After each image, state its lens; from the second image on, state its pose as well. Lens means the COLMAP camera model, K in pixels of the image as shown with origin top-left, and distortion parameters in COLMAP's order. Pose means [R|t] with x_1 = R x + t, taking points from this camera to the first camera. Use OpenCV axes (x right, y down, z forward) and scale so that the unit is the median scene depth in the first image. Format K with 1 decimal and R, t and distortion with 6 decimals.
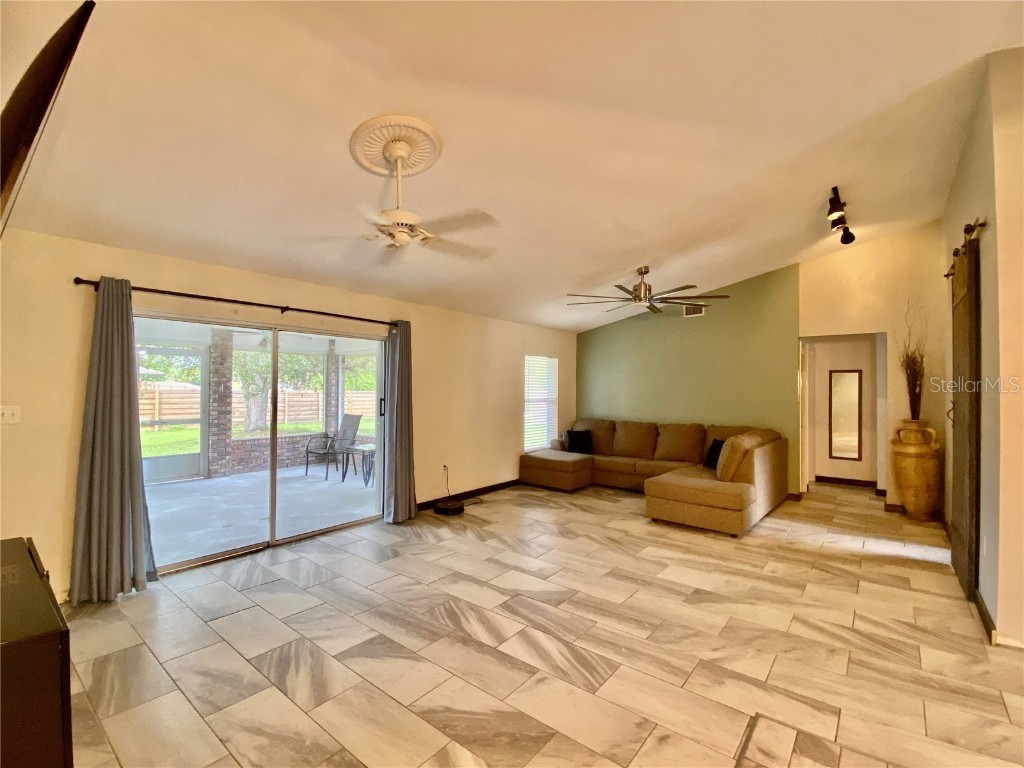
lens RADIAL K [[462.7, 0, 514.4], [0, 462.7, 386.3], [0, 0, 1]] dist [0.005637, -0.001673]
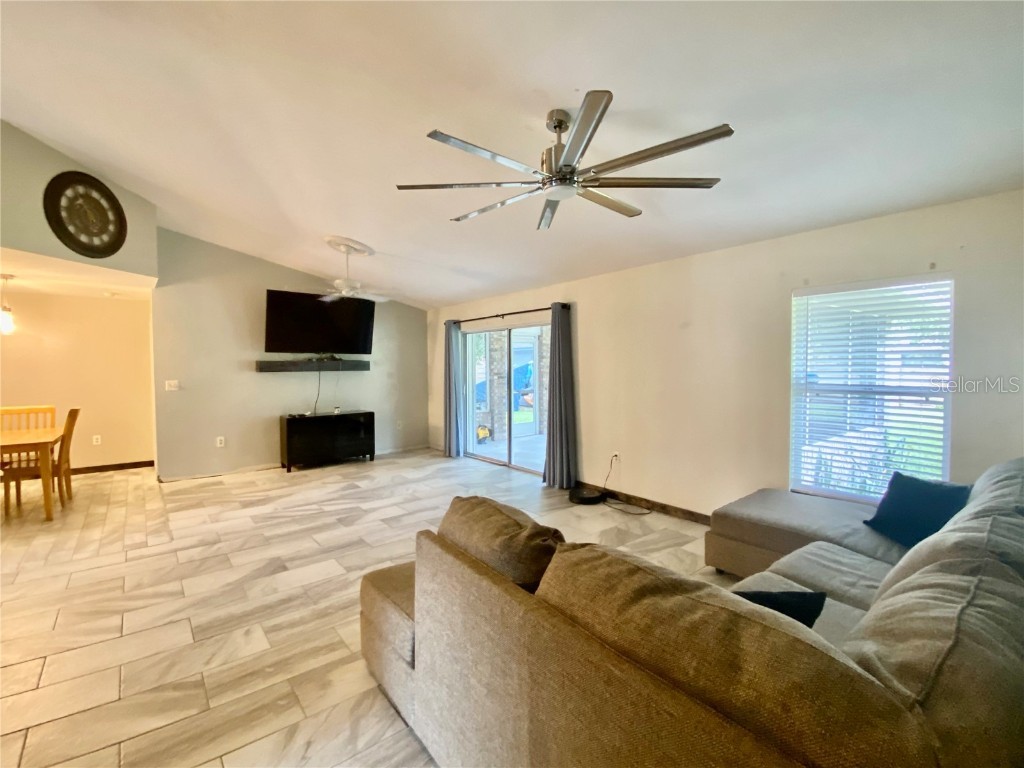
lens RADIAL K [[462.7, 0, 508.8], [0, 462.7, 380.9], [0, 0, 1]] dist [0.005637, -0.001673]
pose [[-0.219629, 0.034697, -0.974966, 1.289485], [0.018200, 0.999339, 0.031464, 0.008636], [0.975414, -0.010834, -0.220115, 1.745361]]
